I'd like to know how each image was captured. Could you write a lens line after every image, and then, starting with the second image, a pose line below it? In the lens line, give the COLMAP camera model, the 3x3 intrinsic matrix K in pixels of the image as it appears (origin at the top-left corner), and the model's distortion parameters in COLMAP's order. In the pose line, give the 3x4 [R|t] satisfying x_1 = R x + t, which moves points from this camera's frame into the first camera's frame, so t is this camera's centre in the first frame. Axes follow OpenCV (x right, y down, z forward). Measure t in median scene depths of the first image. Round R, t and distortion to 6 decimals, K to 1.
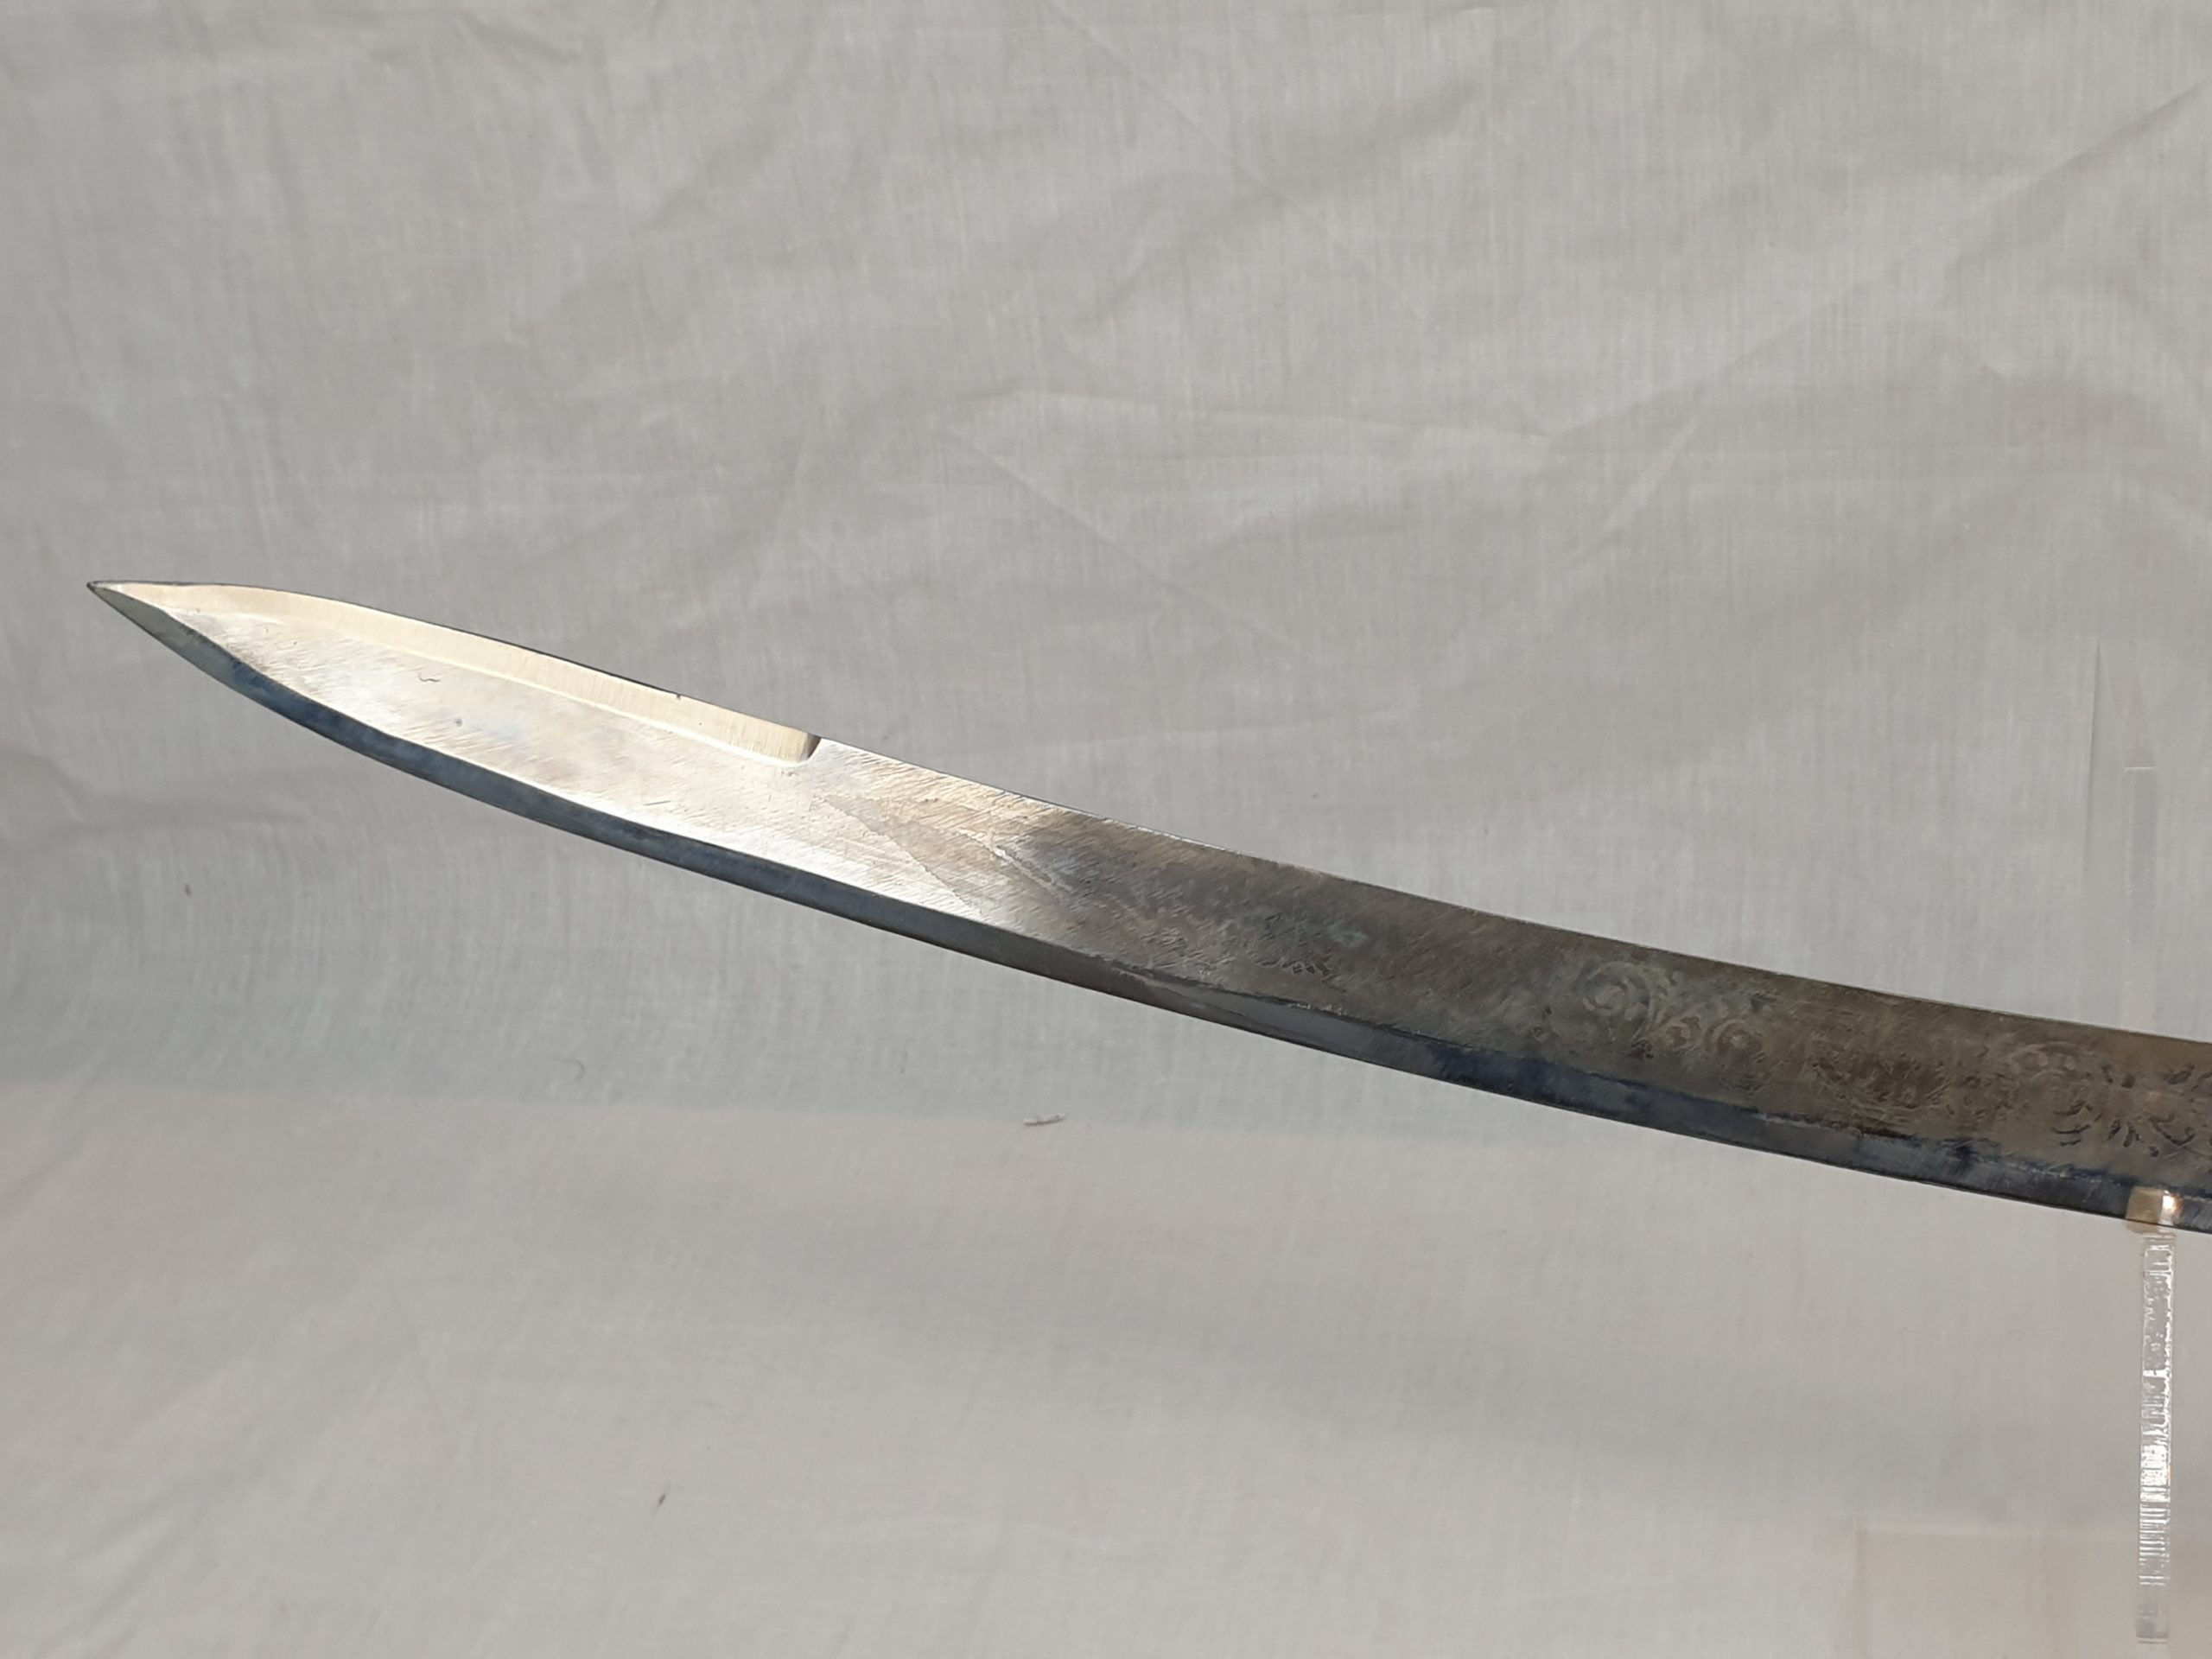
lens RADIAL K [[3326.9, 0, 1075.6], [0, 3326.9, 897.6], [0, 0, 1]] dist [0.148110, 0.000000]
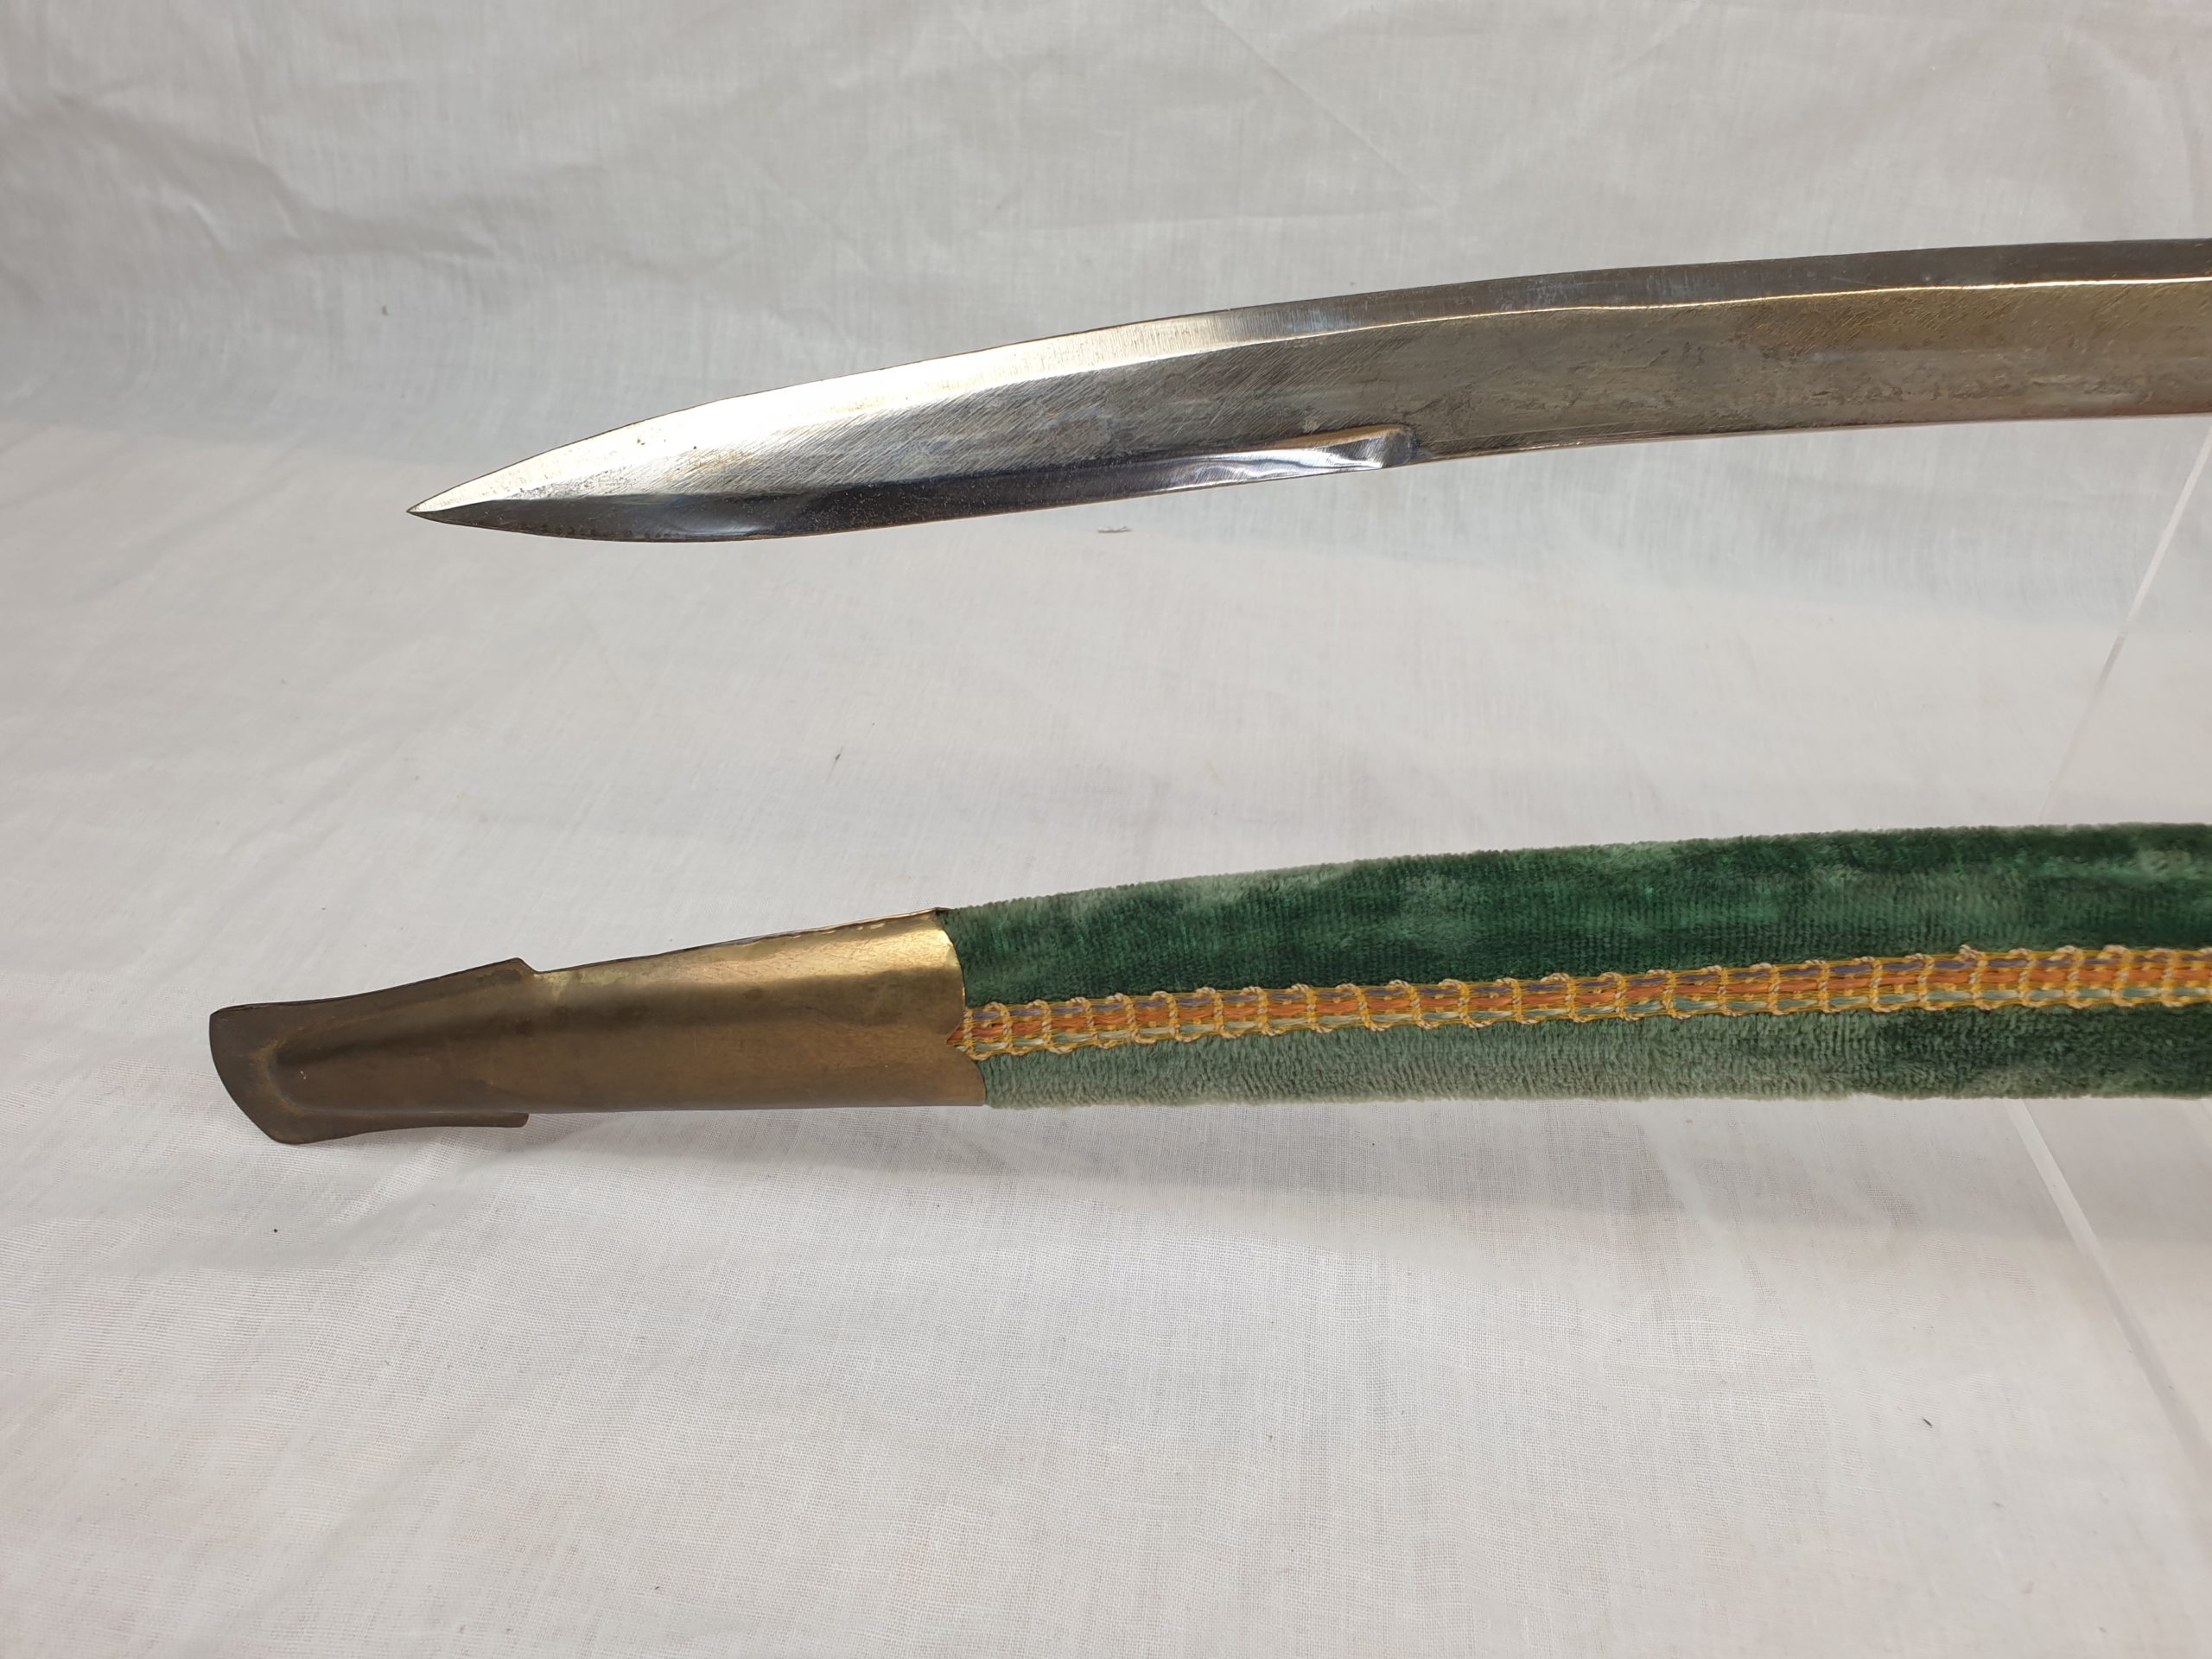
lens RADIAL K [[1753.9, 0, 1096.5], [0, 1753.9, 859.4], [0, 0, 1]] dist [-0.023325, 0.028205]
pose [[0.981446, 0.069753, 0.178599, -0.129607], [-0.079939, 0.995521, 0.050477, 0.165996], [-0.174278, -0.063817, 0.982626, 0.380299]]
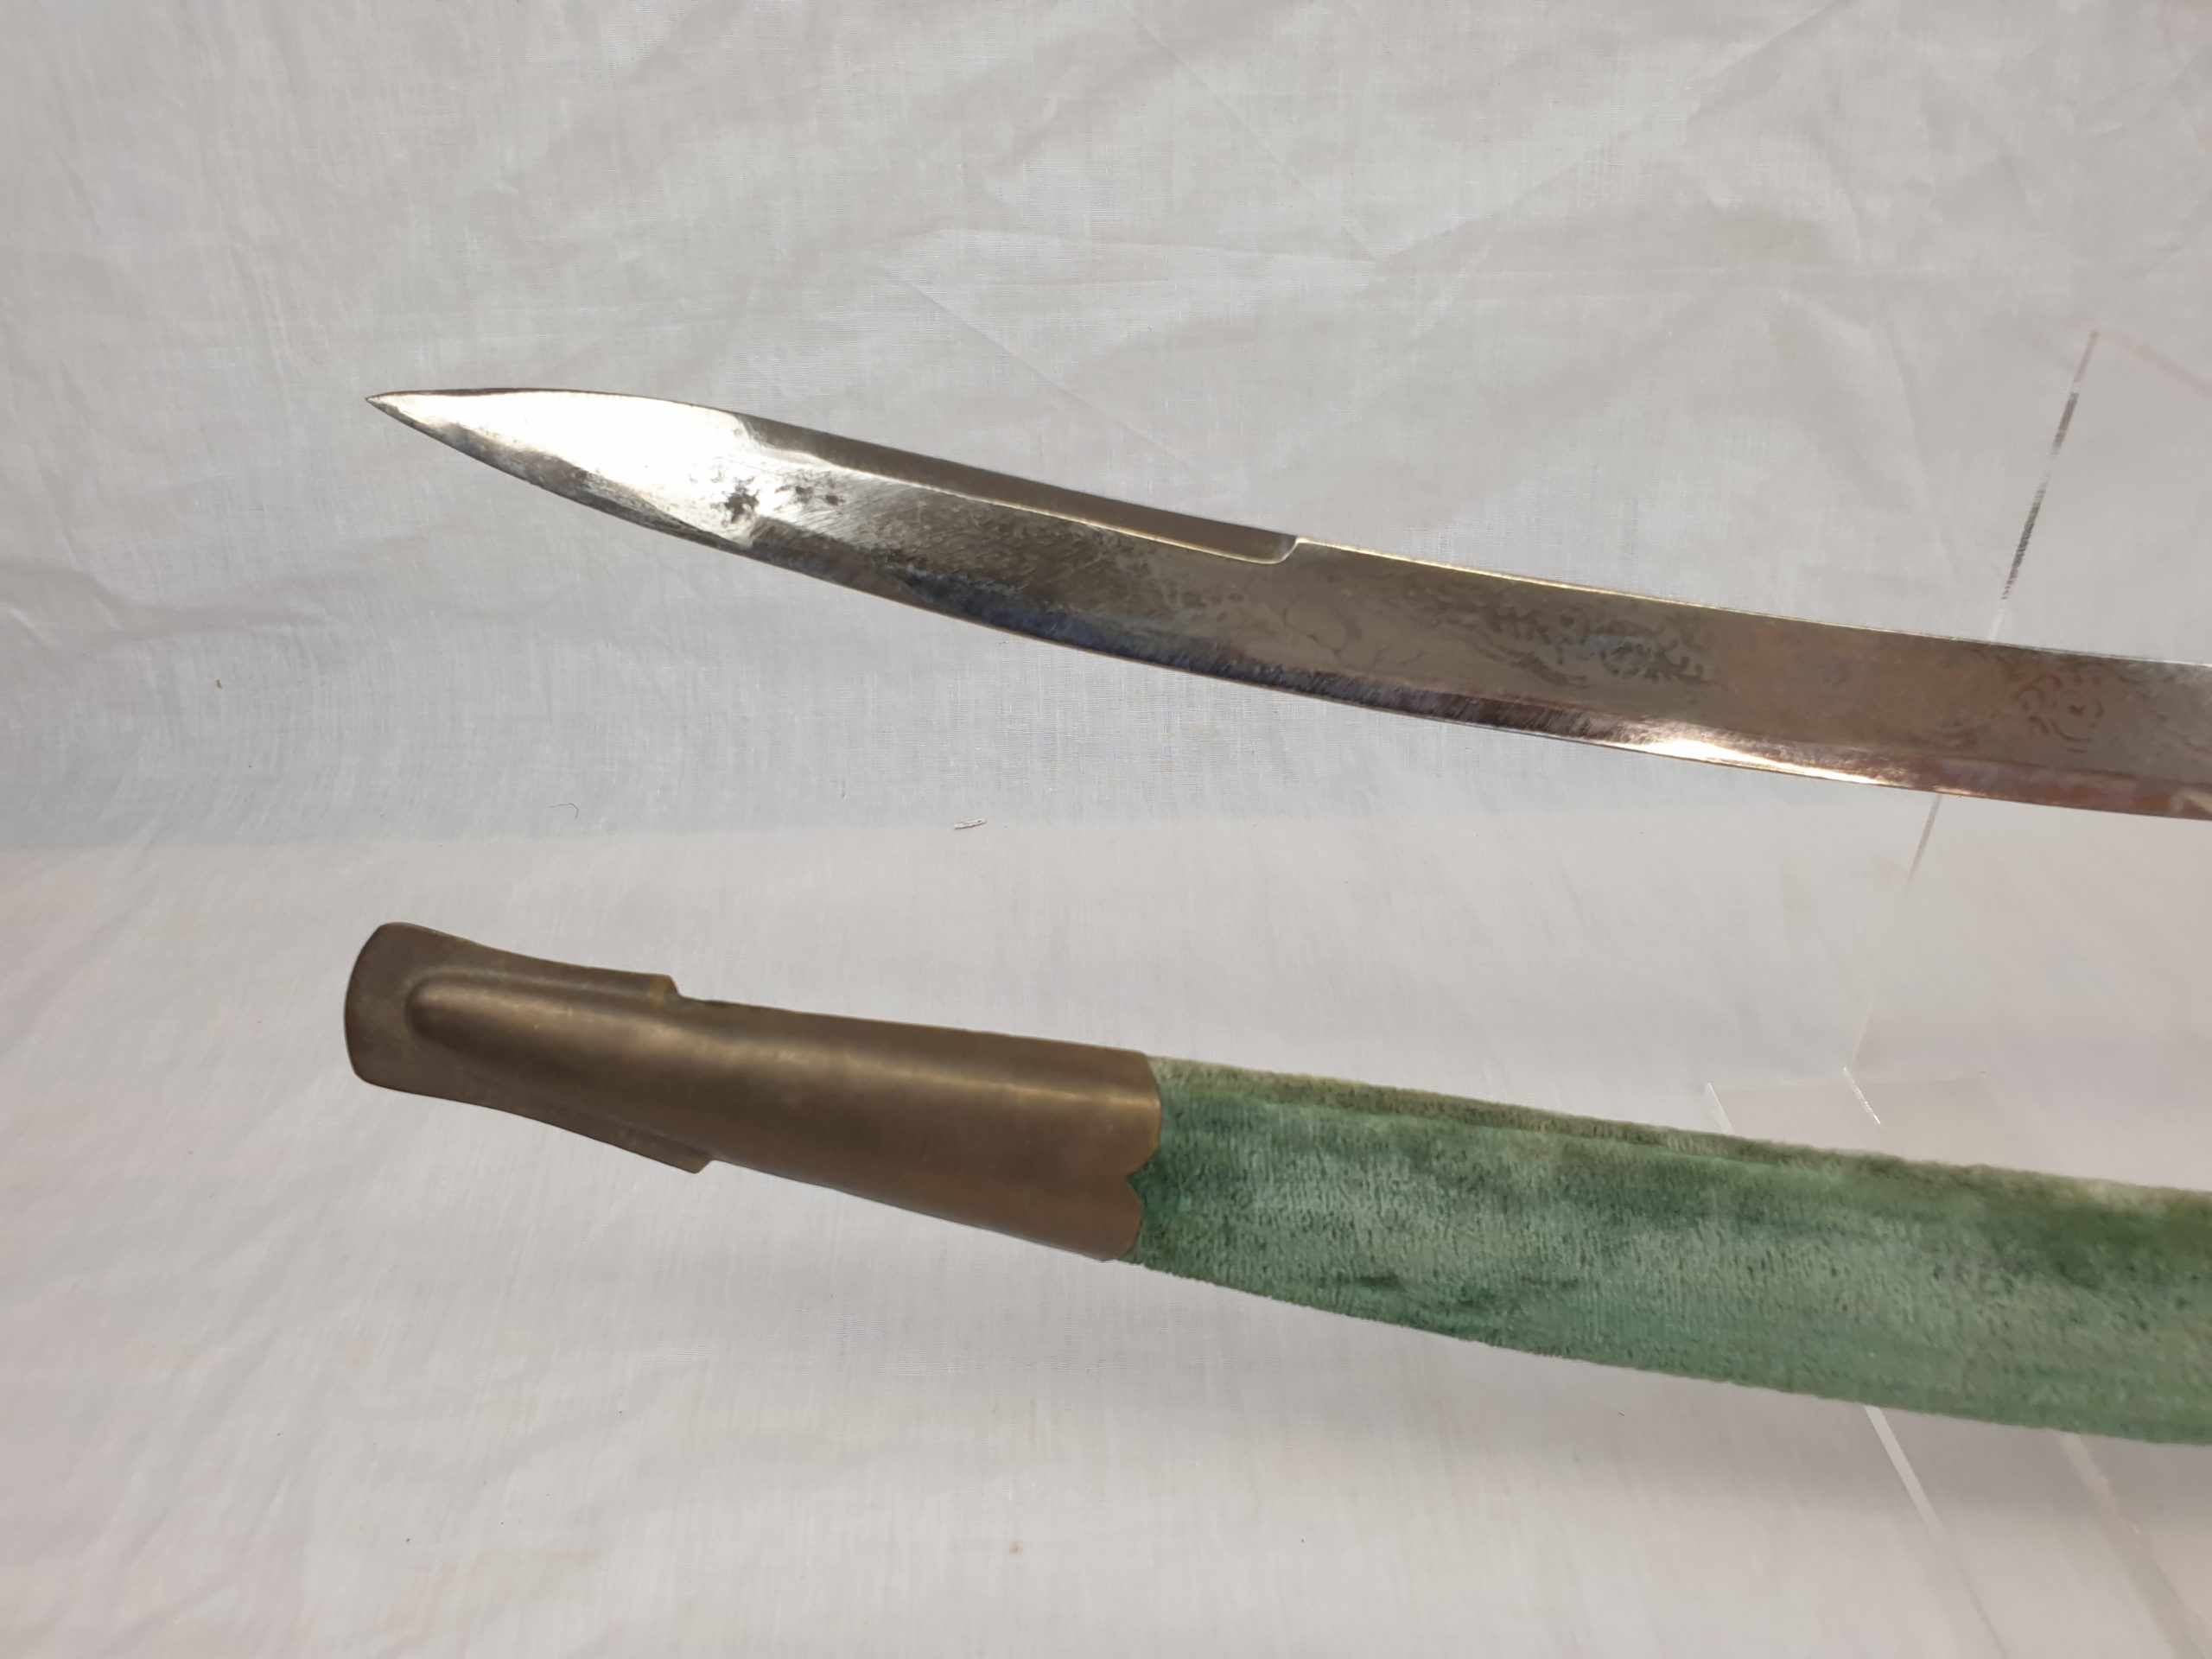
lens RADIAL K [[1743.4, 0, 1080.1], [0, 1743.4, 835.8], [0, 0, 1]] dist [-0.012416, 0.022180]
pose [[0.966929, -0.062556, 0.247256, -0.141906], [0.049923, 0.997123, 0.057045, 0.037745], [-0.250113, -0.042814, 0.967270, 0.359278]]
